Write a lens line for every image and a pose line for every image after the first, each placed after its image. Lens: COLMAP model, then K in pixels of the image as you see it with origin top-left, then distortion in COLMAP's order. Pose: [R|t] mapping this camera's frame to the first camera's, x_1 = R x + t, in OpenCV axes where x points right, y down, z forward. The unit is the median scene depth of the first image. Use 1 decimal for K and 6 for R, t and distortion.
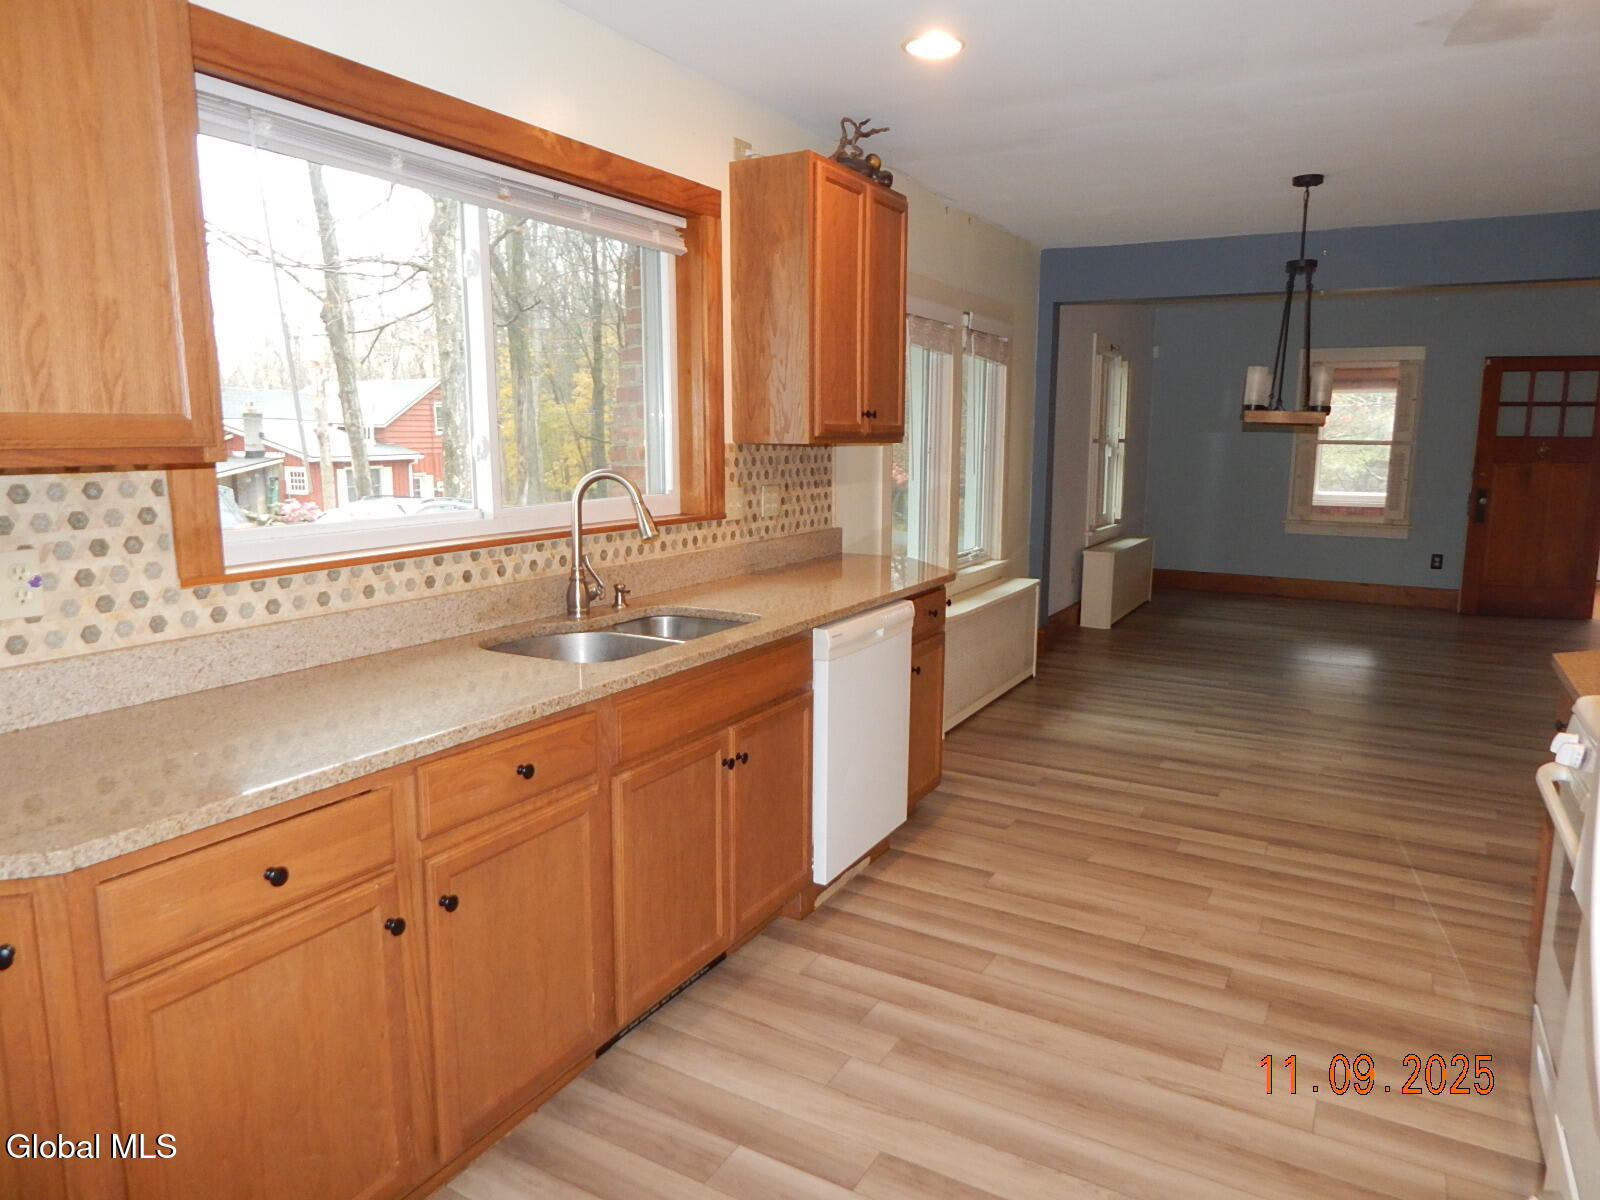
lens RADIAL K [[1065.8, 0, 802.5], [0, 1065.8, 609.9], [0, 0, 1]] dist [0.016740, -0.008138]
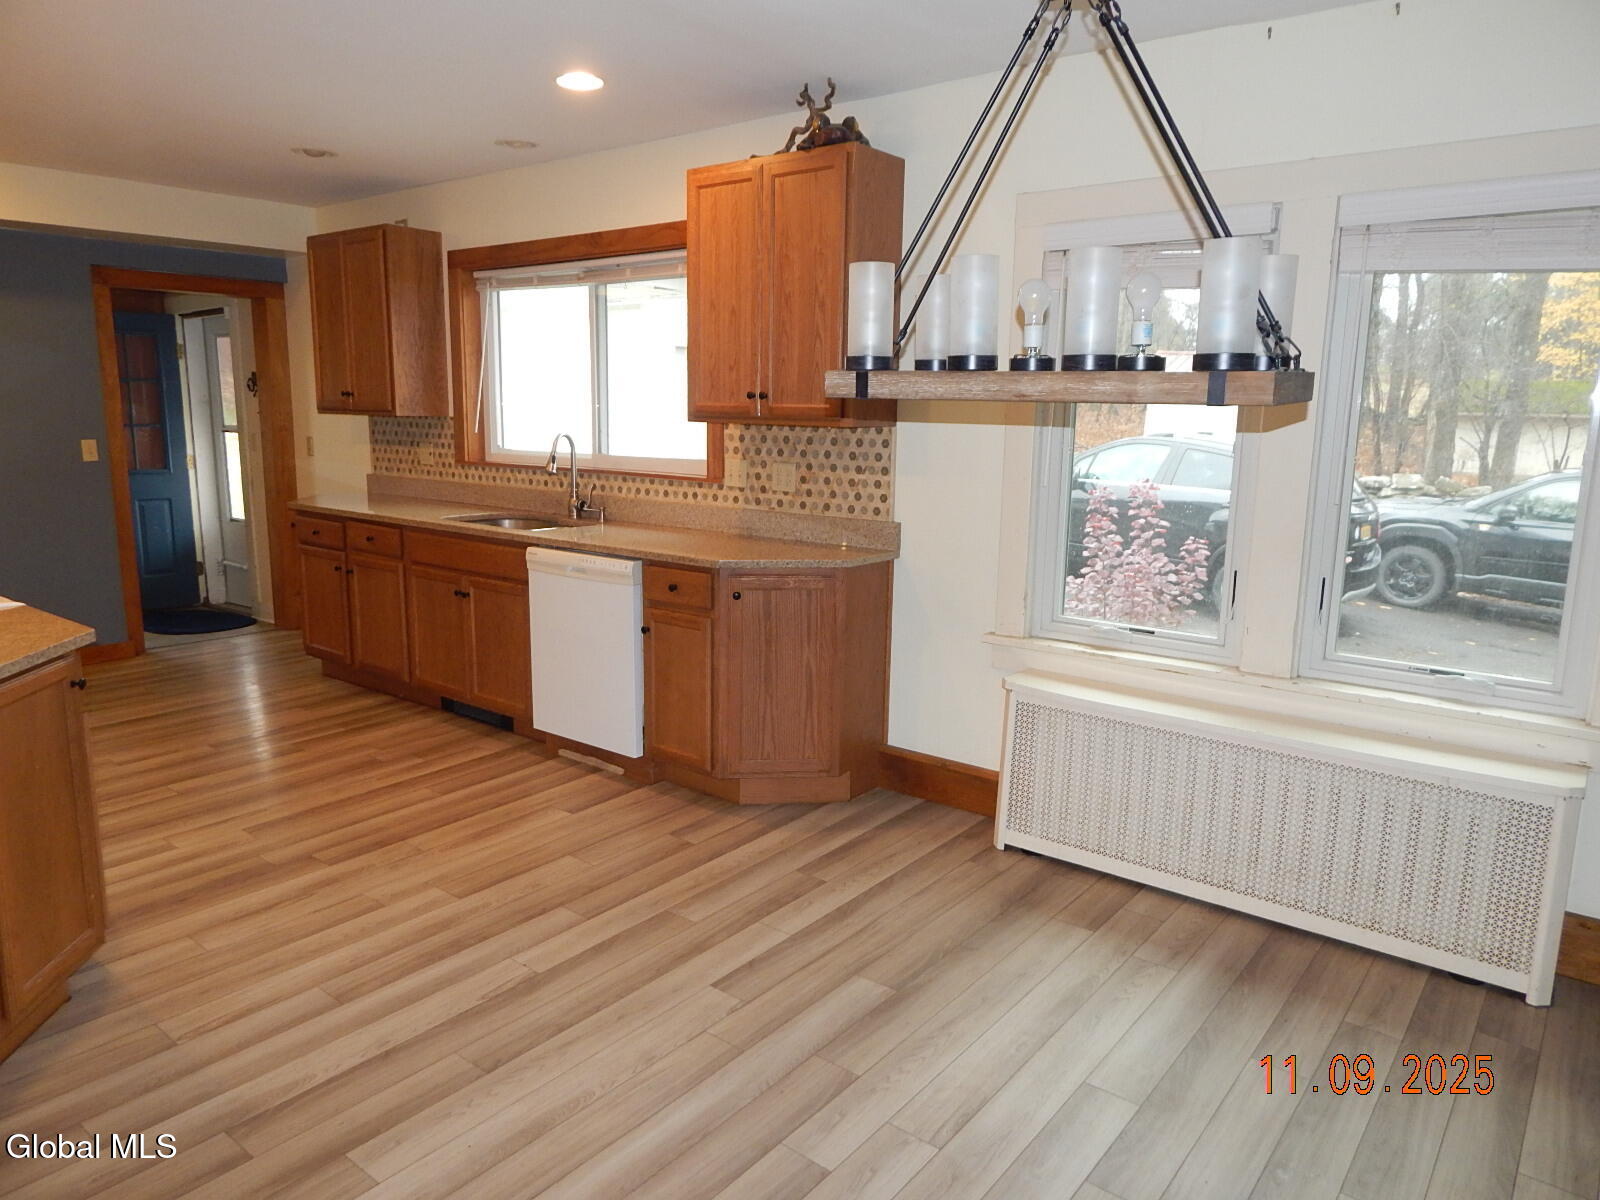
lens RADIAL K [[1065.8, 0, 793.4], [0, 1065.8, 602.0], [0, 0, 1]] dist [0.016740, -0.008138]
pose [[-0.164733, 0.177973, -0.970149, 1.096454], [-0.174427, 0.962827, 0.206248, -0.216011], [0.970792, 0.203197, -0.127566, 1.234535]]
